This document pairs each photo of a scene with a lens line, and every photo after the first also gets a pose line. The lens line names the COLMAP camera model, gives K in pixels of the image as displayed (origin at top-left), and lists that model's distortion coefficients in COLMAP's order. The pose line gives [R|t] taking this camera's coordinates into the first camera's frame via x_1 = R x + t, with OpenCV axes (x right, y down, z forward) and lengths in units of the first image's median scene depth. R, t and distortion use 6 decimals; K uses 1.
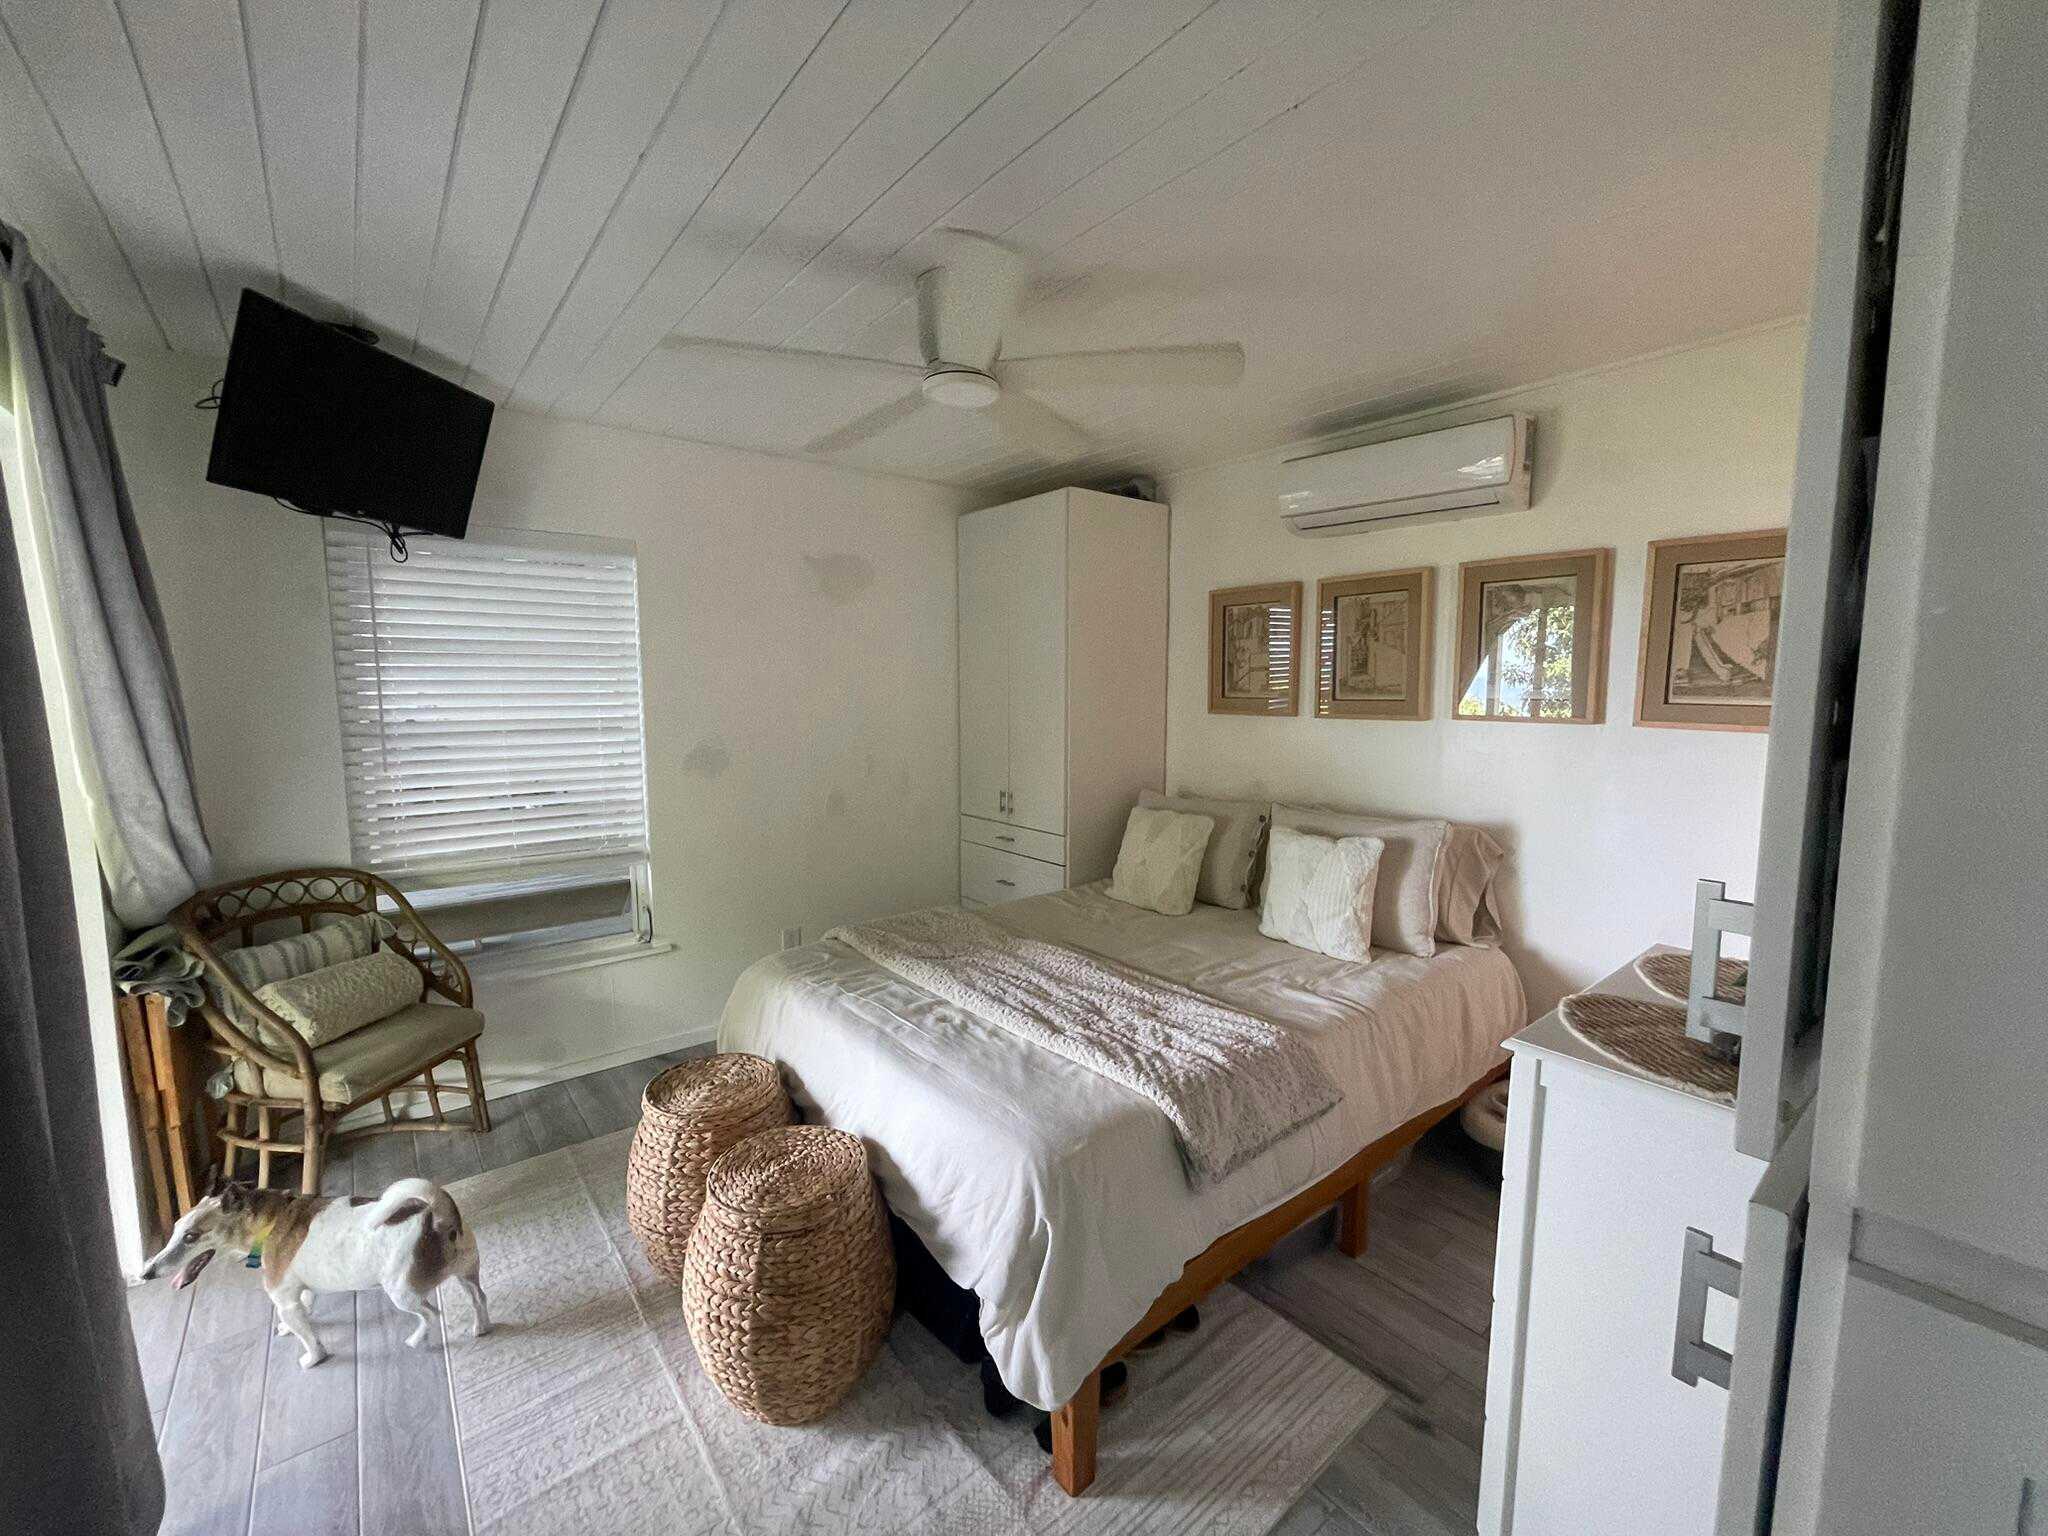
lens RADIAL K [[832.3, 0, 1024.6], [0, 832.3, 762.0], [0, 0, 1]] dist [-0.004790, -0.000921]
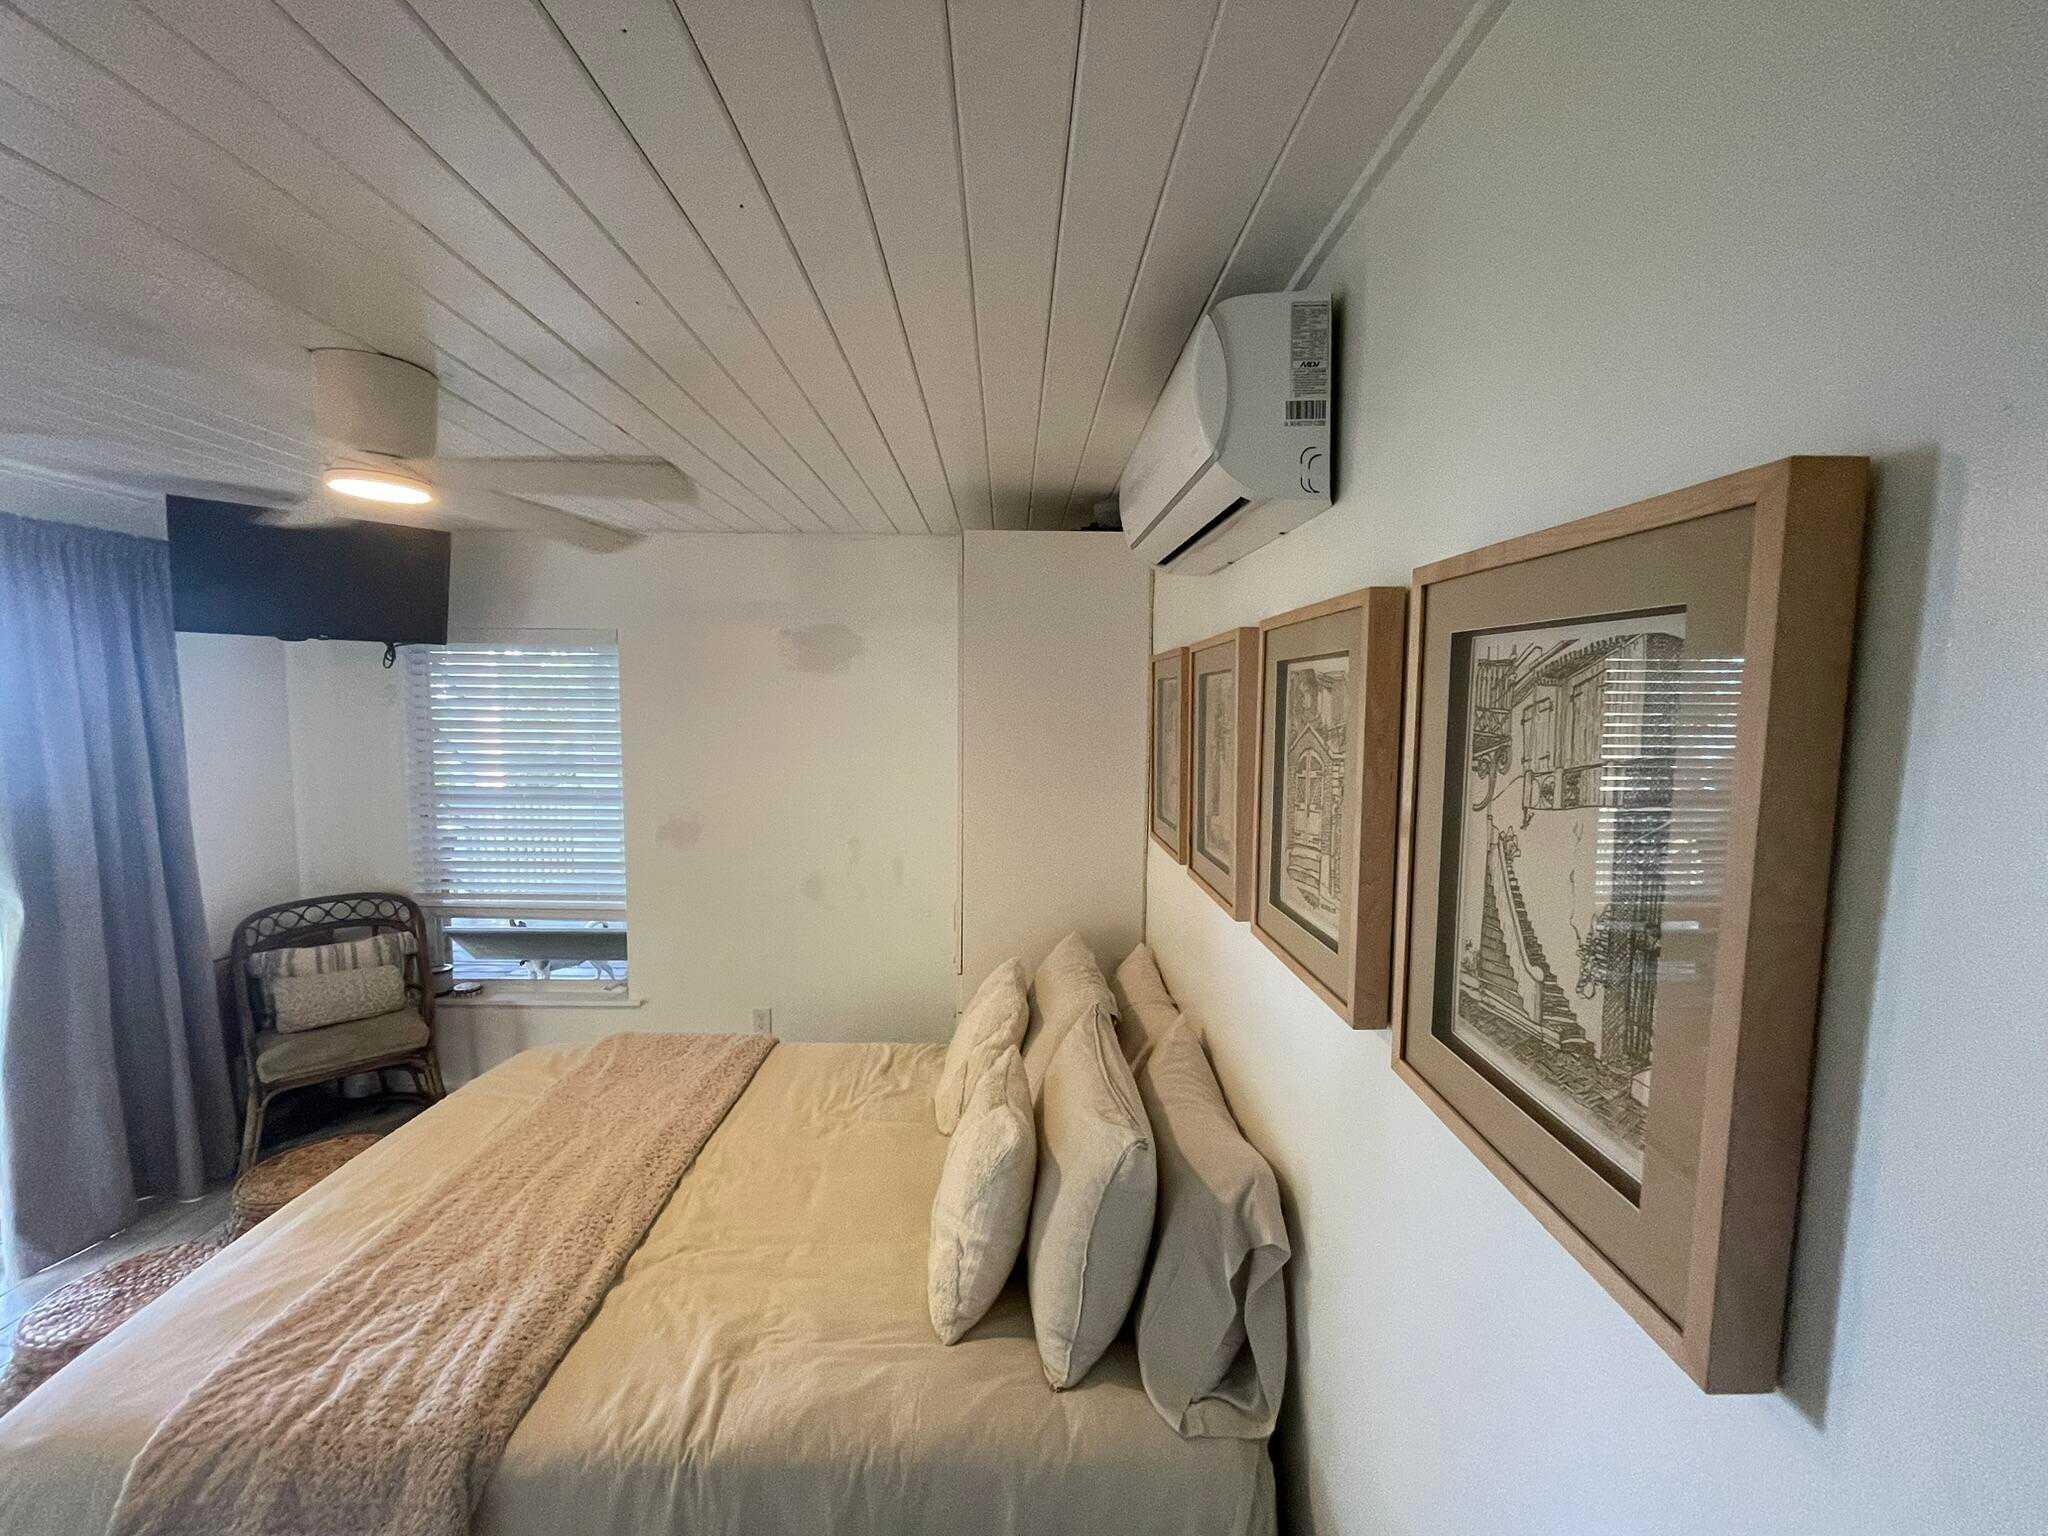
lens RADIAL K [[832.3, 0, 1024.6], [0, 832.3, 762.0], [0, 0, 1]] dist [-0.004790, -0.000921]
pose [[0.786260, 0.056117, -0.615343, 0.858882], [-0.069287, 0.997594, 0.002445, -0.175124], [0.613999, 0.040713, 0.788256, 0.627135]]
